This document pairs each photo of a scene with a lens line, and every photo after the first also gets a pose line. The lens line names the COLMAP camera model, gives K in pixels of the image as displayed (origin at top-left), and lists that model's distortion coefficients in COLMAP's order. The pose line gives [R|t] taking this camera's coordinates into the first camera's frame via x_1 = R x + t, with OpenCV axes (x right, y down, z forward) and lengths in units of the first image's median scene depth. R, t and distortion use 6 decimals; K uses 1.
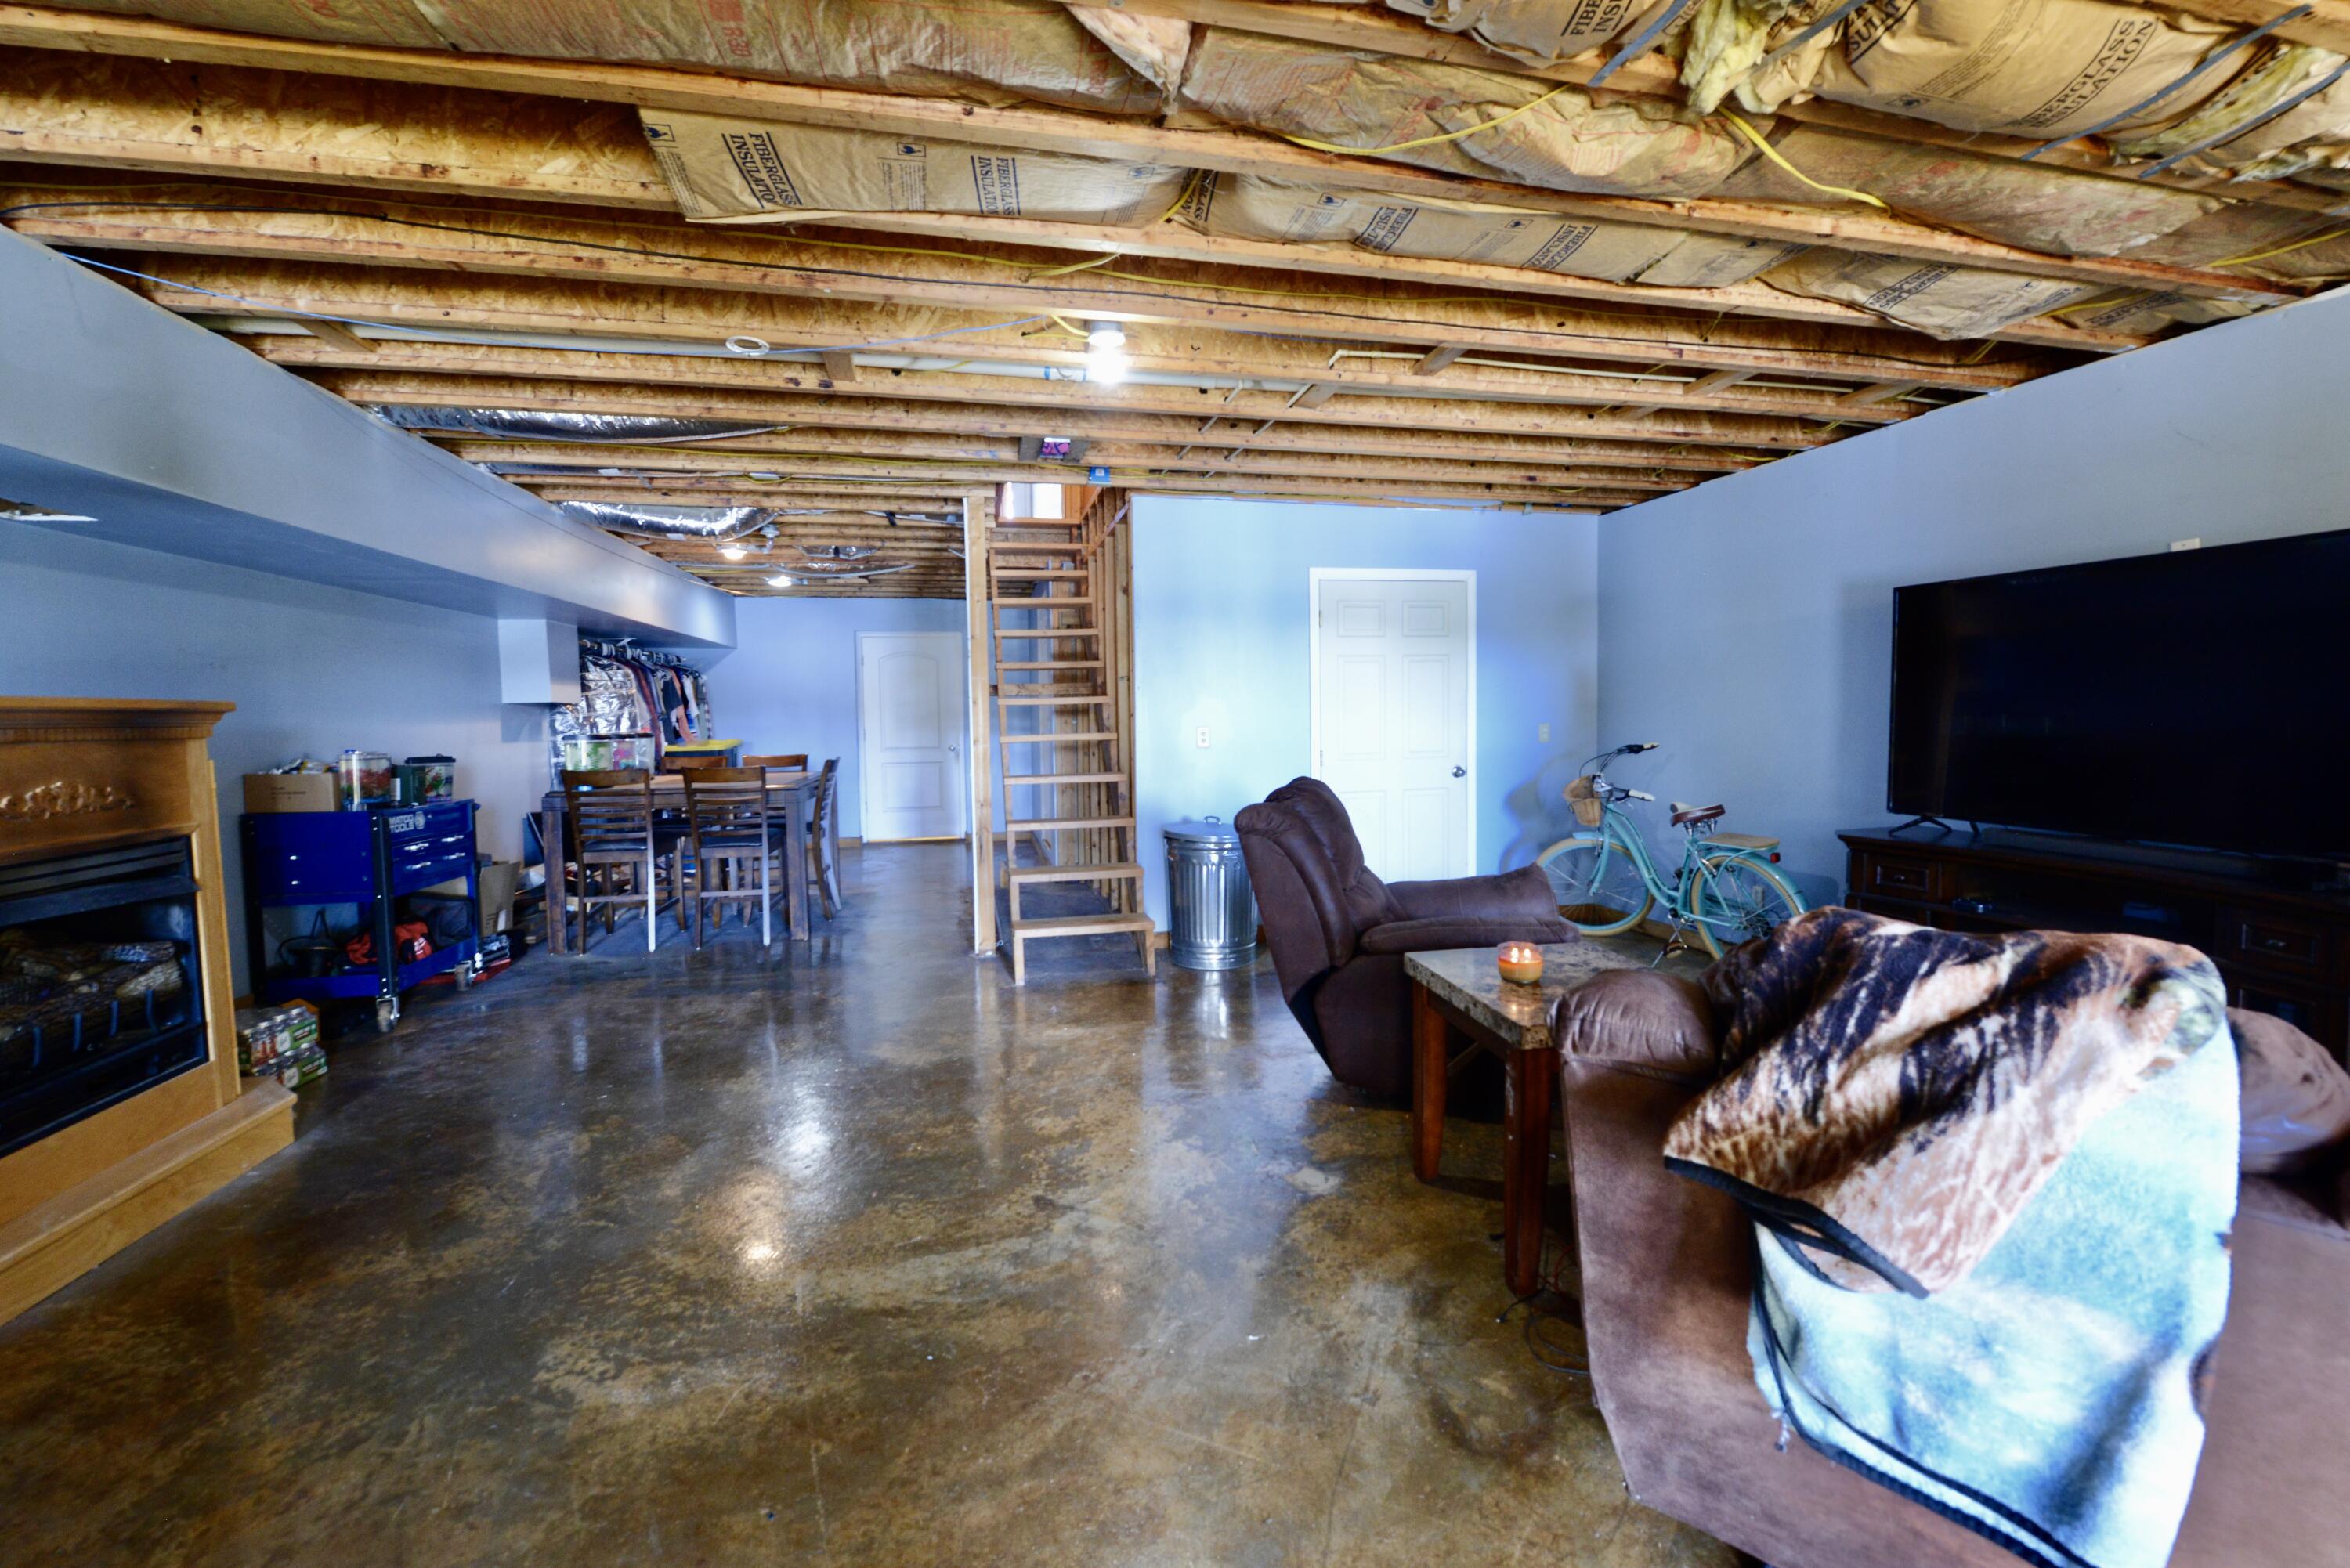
lens RADIAL K [[936.4, 0, 1186.2], [0, 936.4, 770.3], [0, 0, 1]] dist [-0.016757, -0.002040]
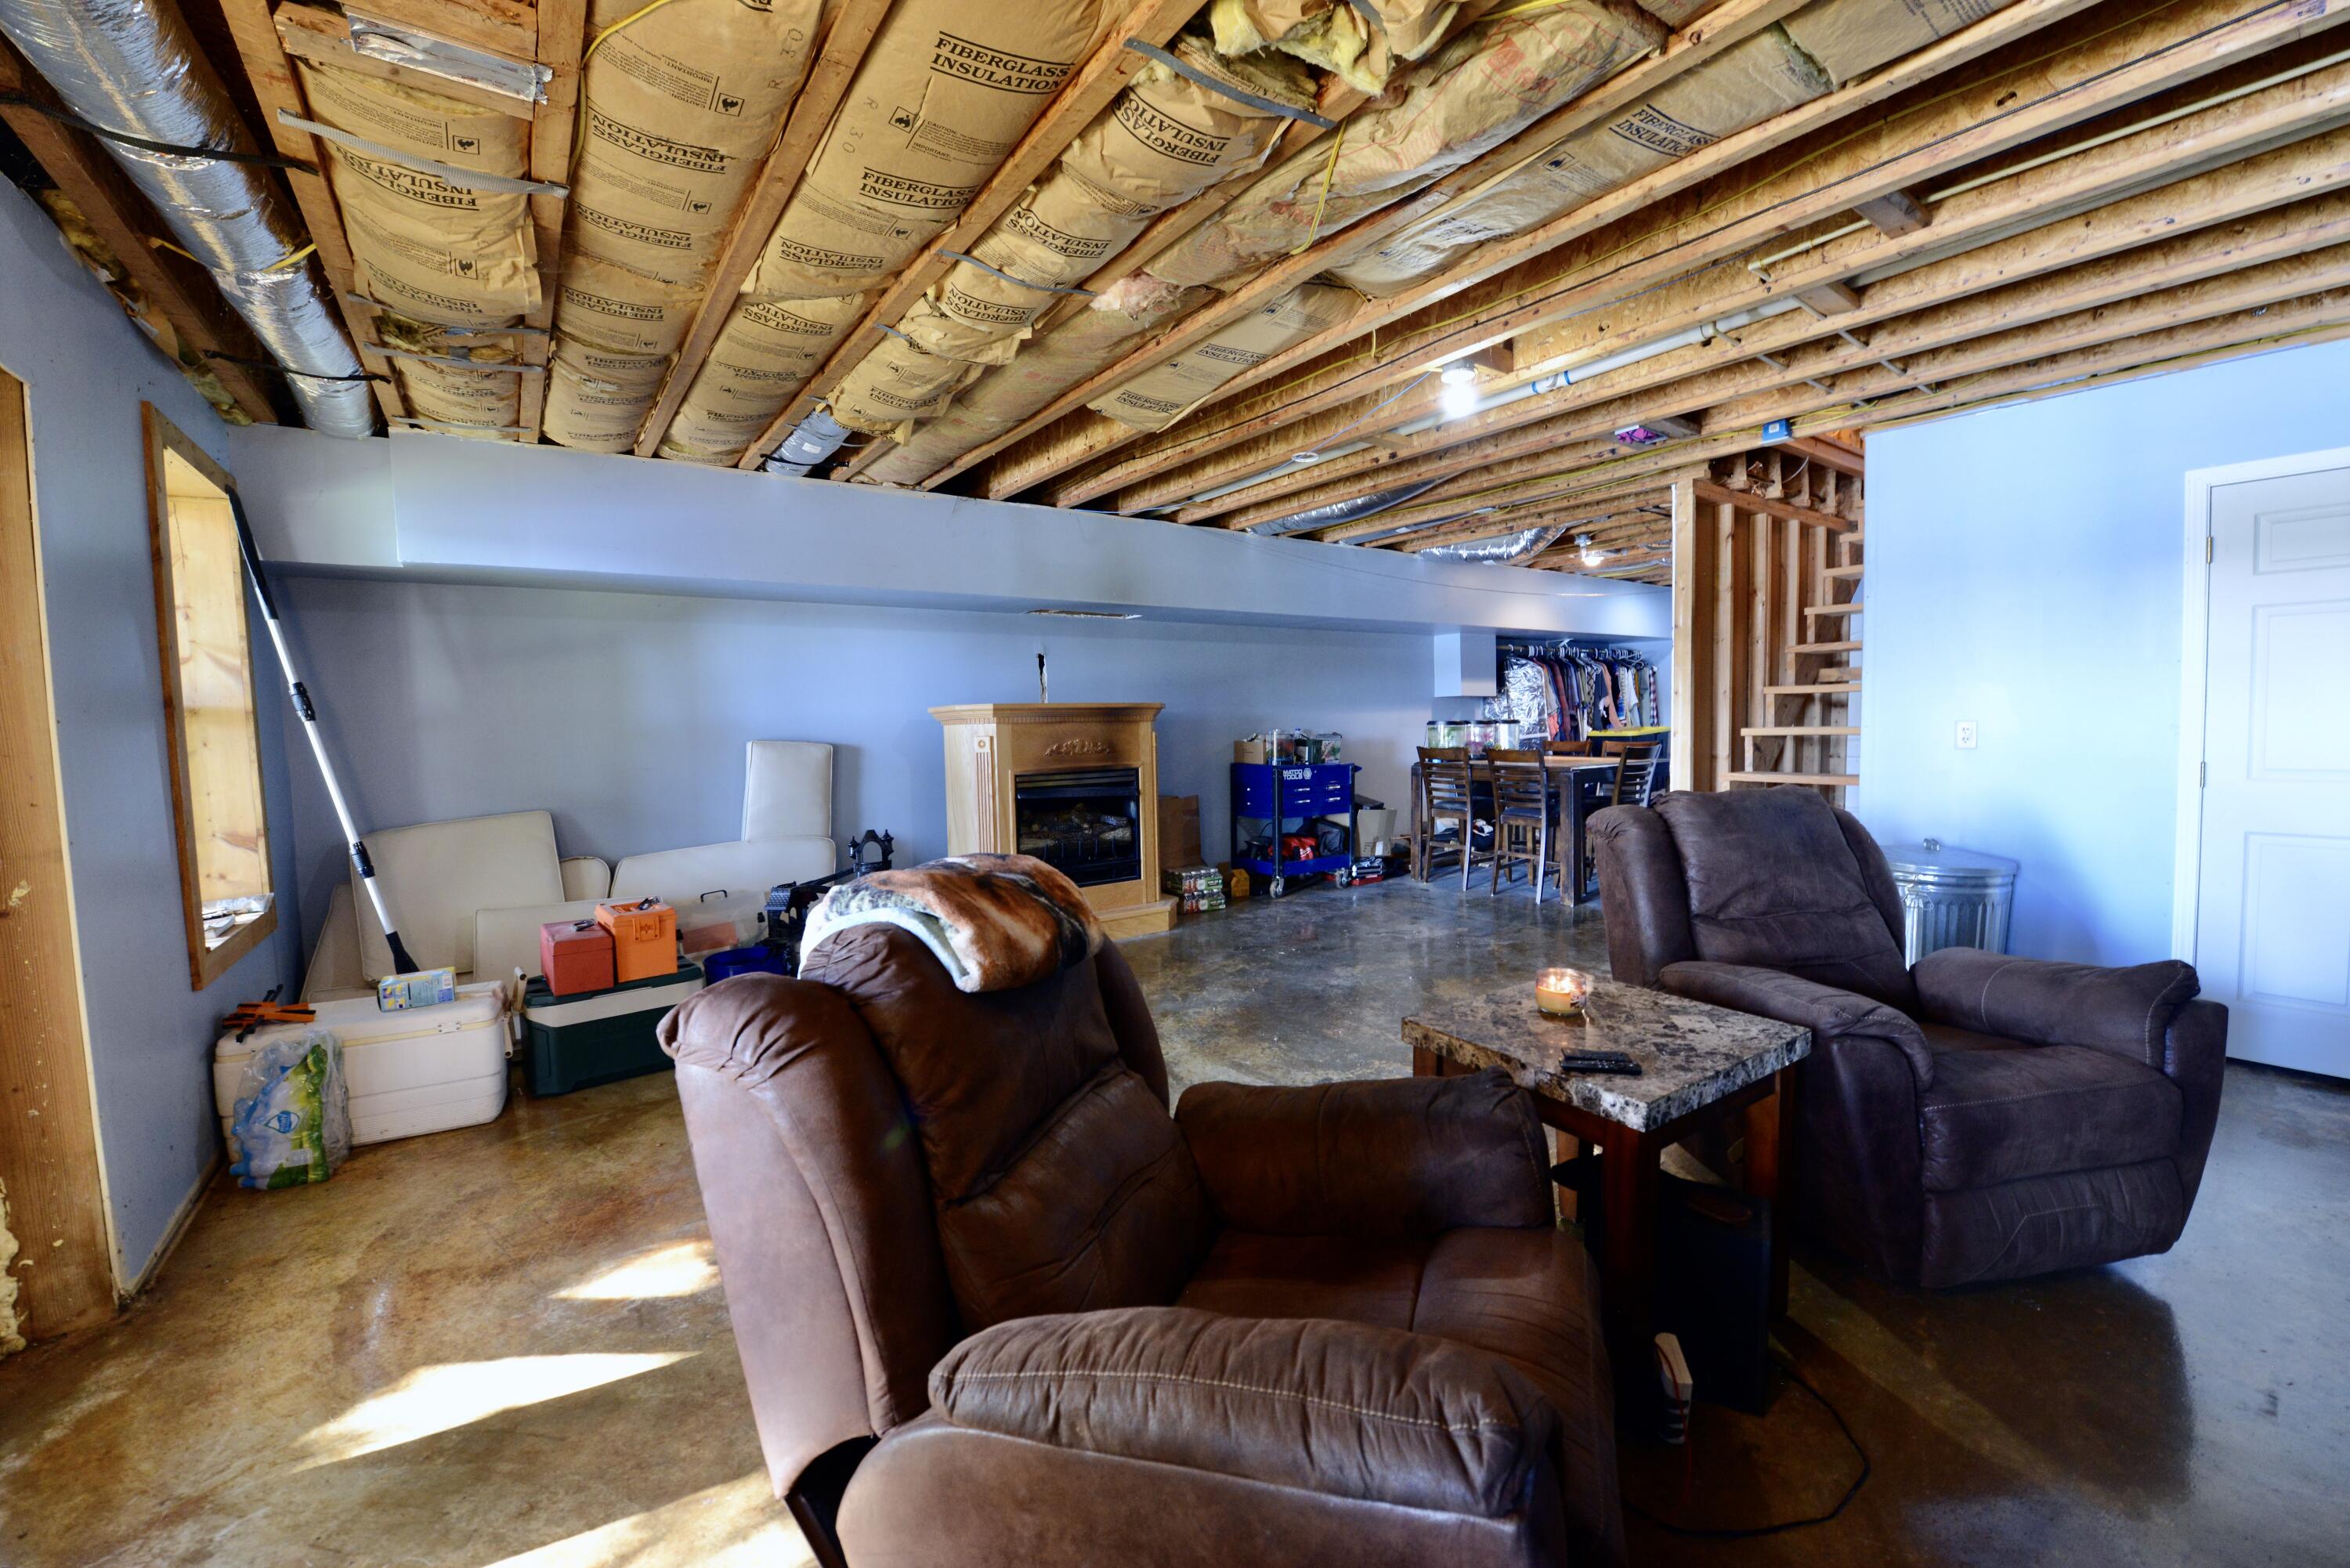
lens RADIAL K [[936.4, 0, 1193.4], [0, 936.4, 779.5], [0, 0, 1]] dist [-0.016757, -0.002040]
pose [[0.393729, 0.067203, -0.916767, 0.735339], [-0.043329, 0.997572, 0.054517, -0.019780], [0.918205, 0.018258, 0.395685, 0.231007]]
